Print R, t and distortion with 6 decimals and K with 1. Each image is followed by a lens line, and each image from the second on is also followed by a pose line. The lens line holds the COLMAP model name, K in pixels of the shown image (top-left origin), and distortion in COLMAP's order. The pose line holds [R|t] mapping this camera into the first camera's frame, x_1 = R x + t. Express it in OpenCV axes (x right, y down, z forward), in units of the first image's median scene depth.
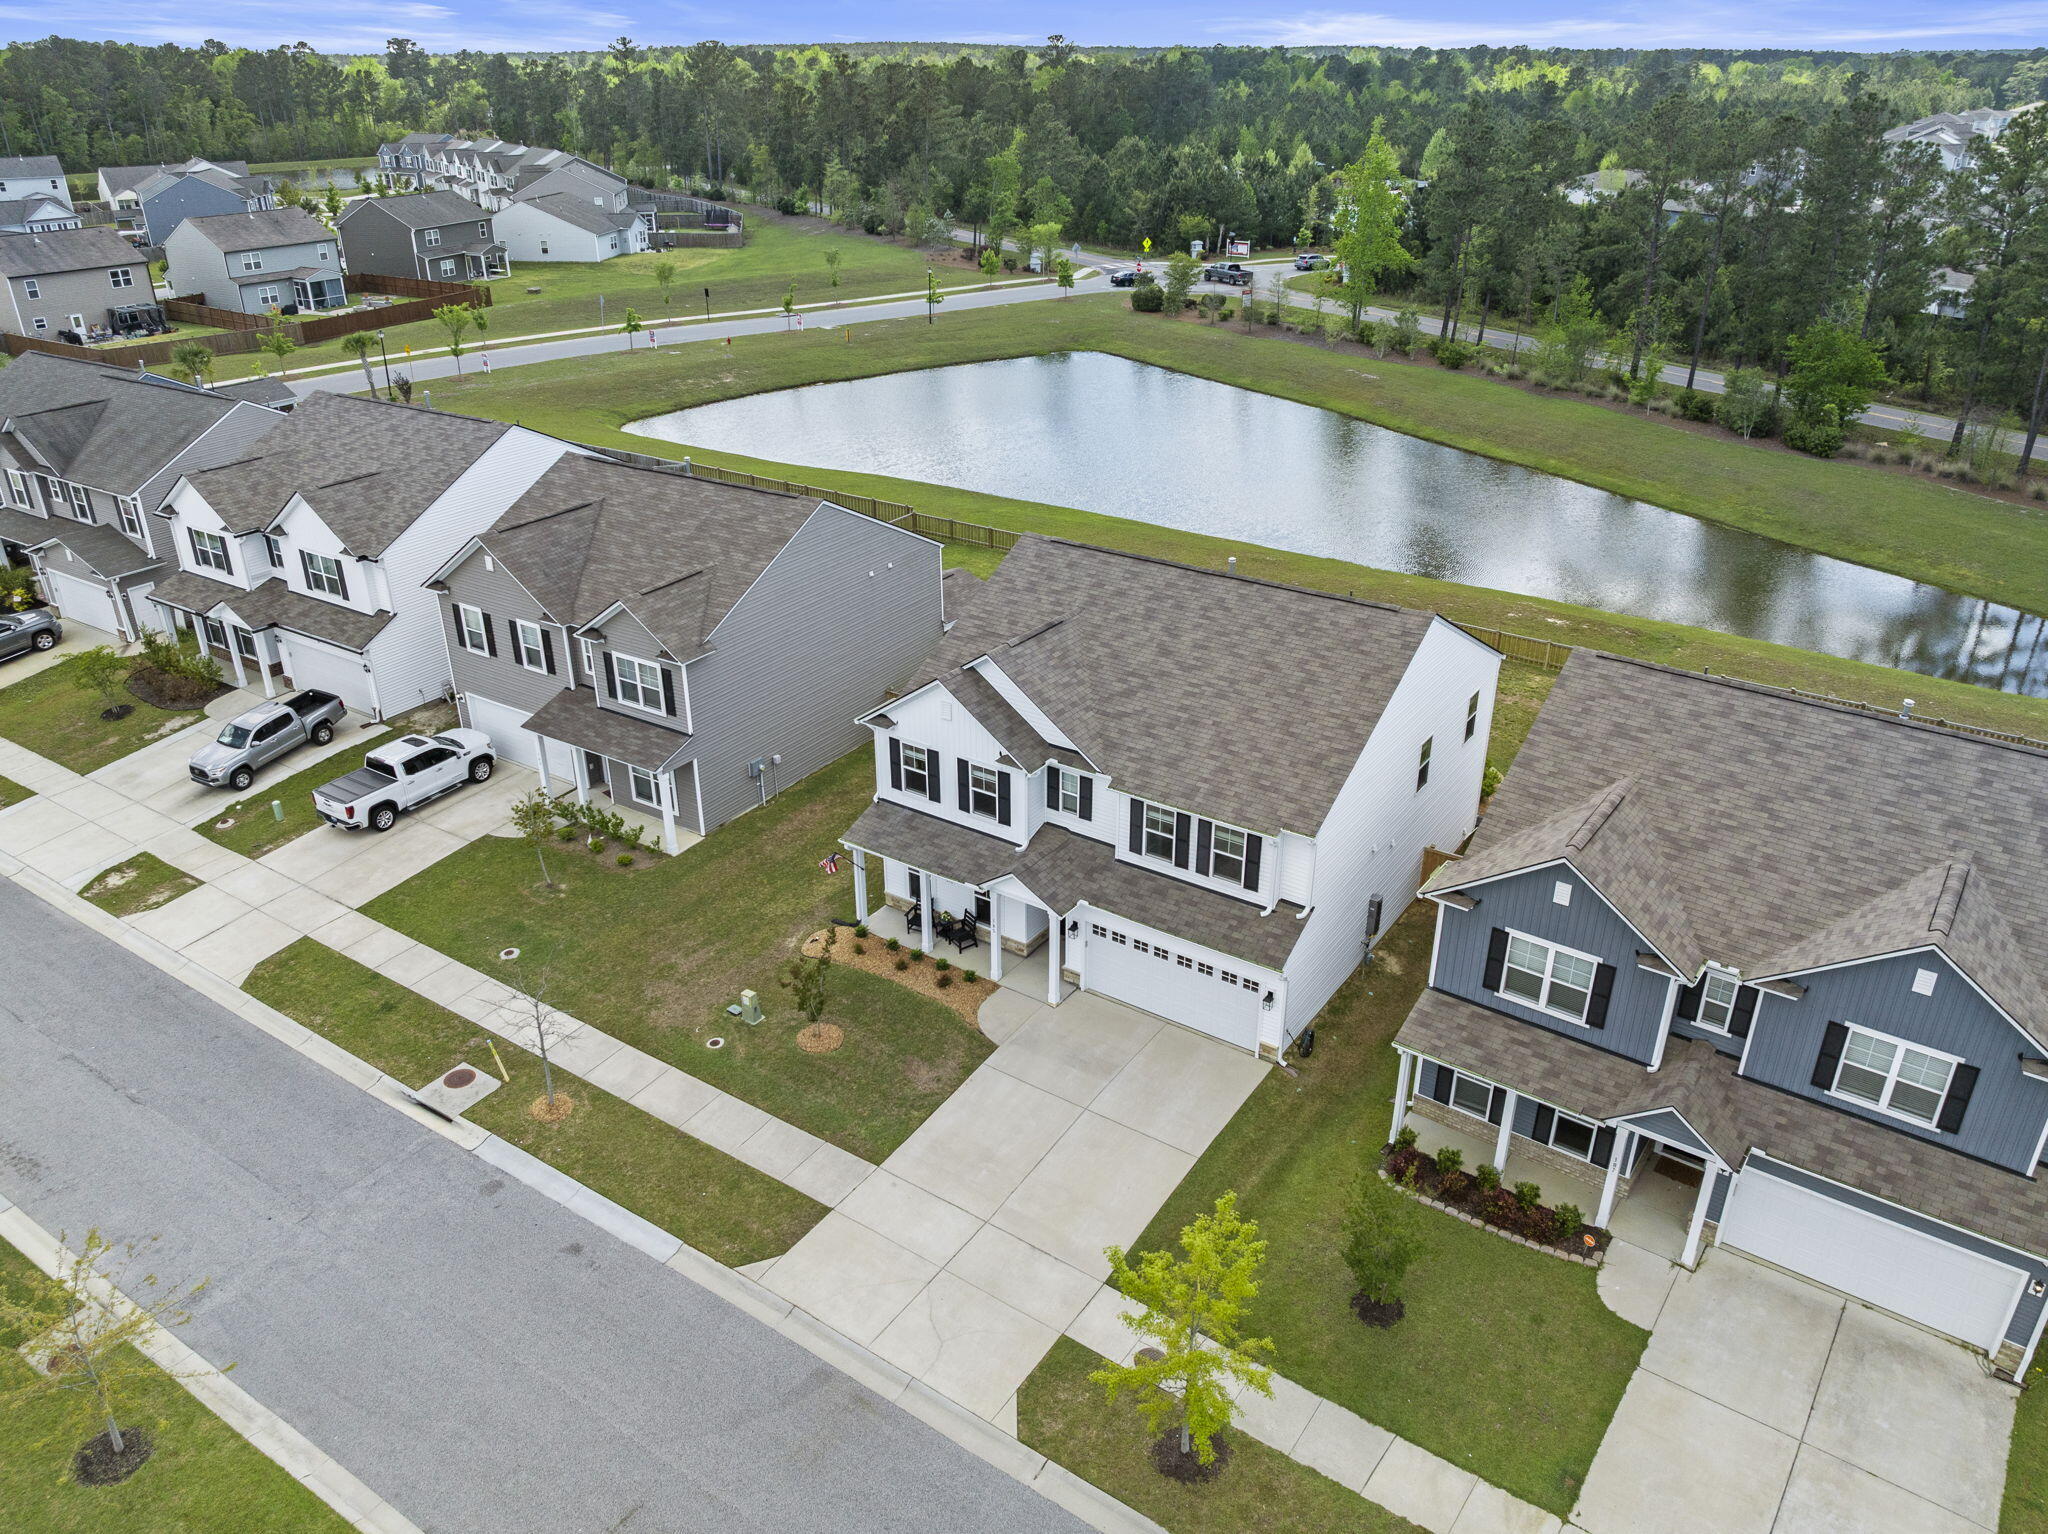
lens RADIAL K [[1471.3, 0, 1031.3], [0, 1471.3, 766.4], [0, 0, 1]] dist [-0.042085, 0.010281]
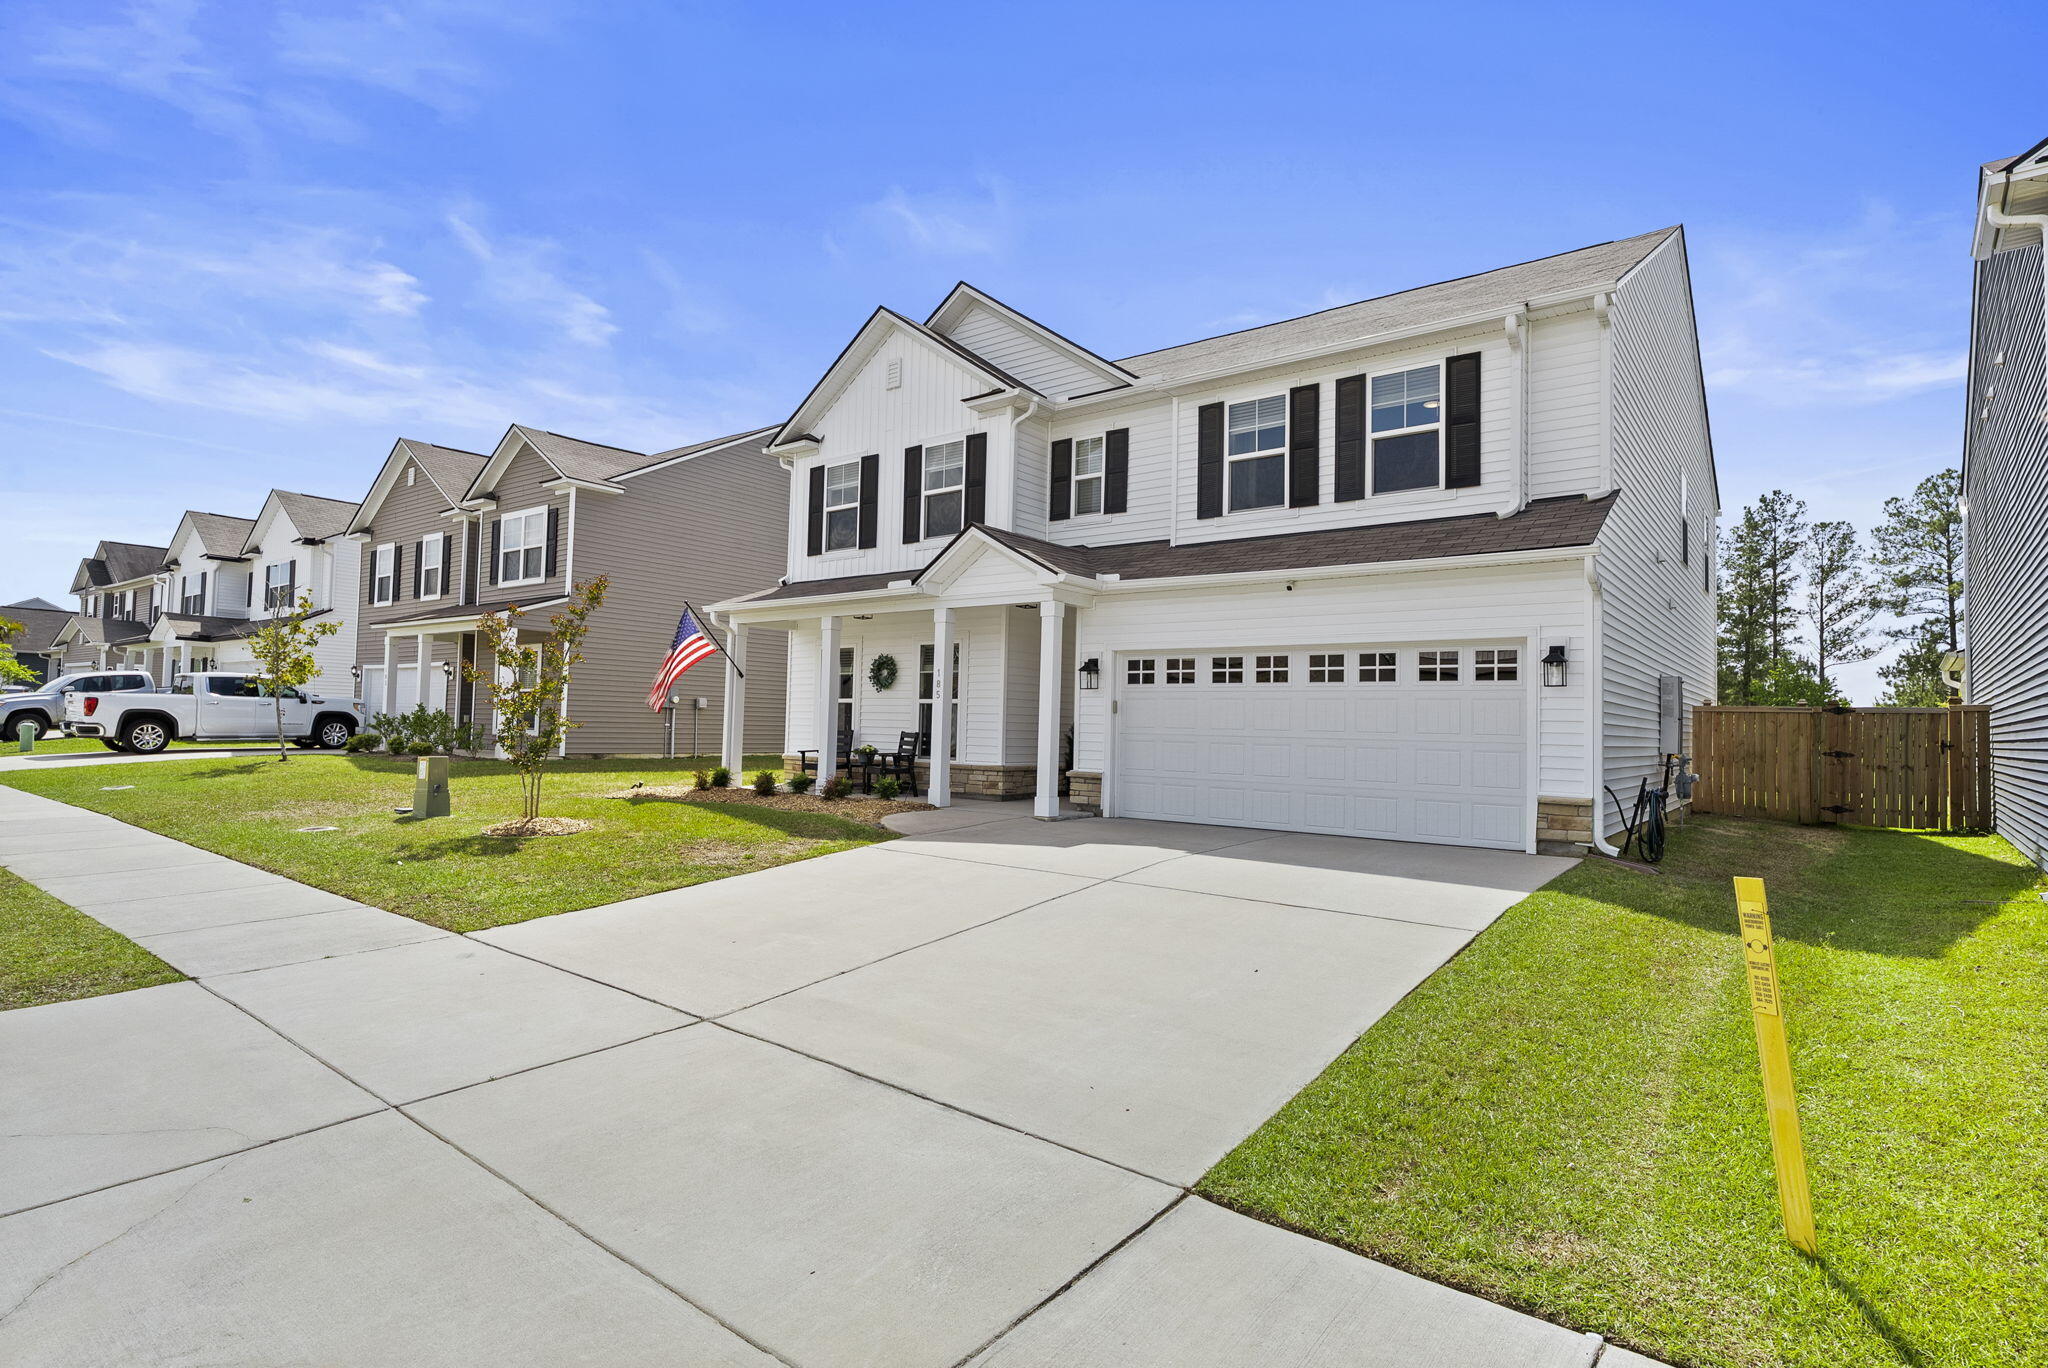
lens RADIAL K [[1027.6, 0, 1025.3], [0, 1027.6, 687.1], [0, 0, 1]] dist [-0.008593, 0.001810]
pose [[0.997590, 0.022390, -0.065670, 0.028691], [-0.051043, 0.877933, -0.476054, 0.274495], [0.046995, 0.478259, 0.876961, 0.662766]]
